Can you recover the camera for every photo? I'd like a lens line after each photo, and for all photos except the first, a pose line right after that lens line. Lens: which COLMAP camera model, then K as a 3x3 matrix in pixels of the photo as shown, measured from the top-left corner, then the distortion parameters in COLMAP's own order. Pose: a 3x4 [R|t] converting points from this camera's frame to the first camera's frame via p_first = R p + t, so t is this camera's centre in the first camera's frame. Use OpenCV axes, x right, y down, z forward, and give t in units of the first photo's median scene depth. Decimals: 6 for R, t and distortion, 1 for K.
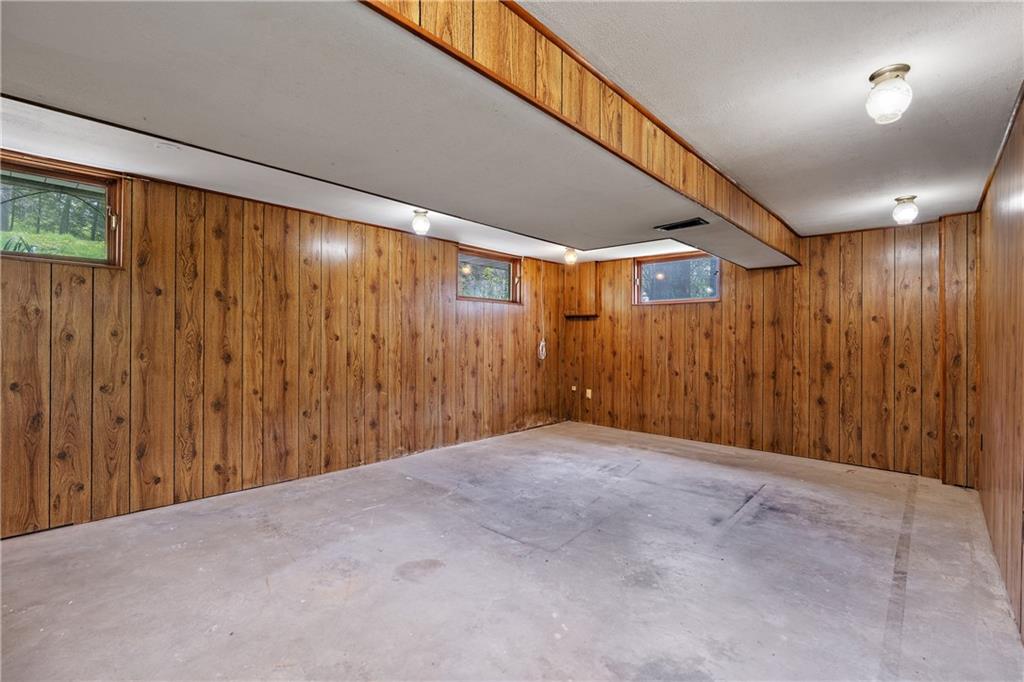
lens RADIAL K [[468.1, 0, 506.6], [0, 468.1, 337.5], [0, 0, 1]] dist [-0.007111, 0.000735]
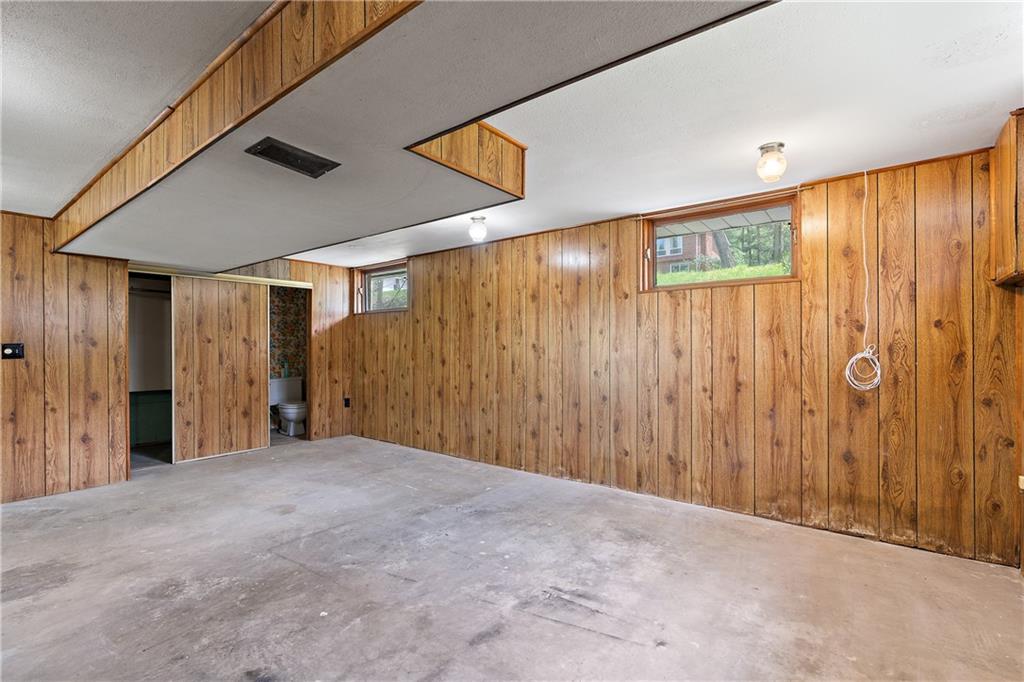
lens RADIAL K [[468.1, 0, 505.9], [0, 468.1, 350.1], [0, 0, 1]] dist [-0.007111, 0.000735]
pose [[0.068354, -0.004497, -0.997651, 0.761273], [0.004792, 0.999980, -0.004179, 0.011884], [0.997650, -0.004495, 0.068374, 0.943969]]
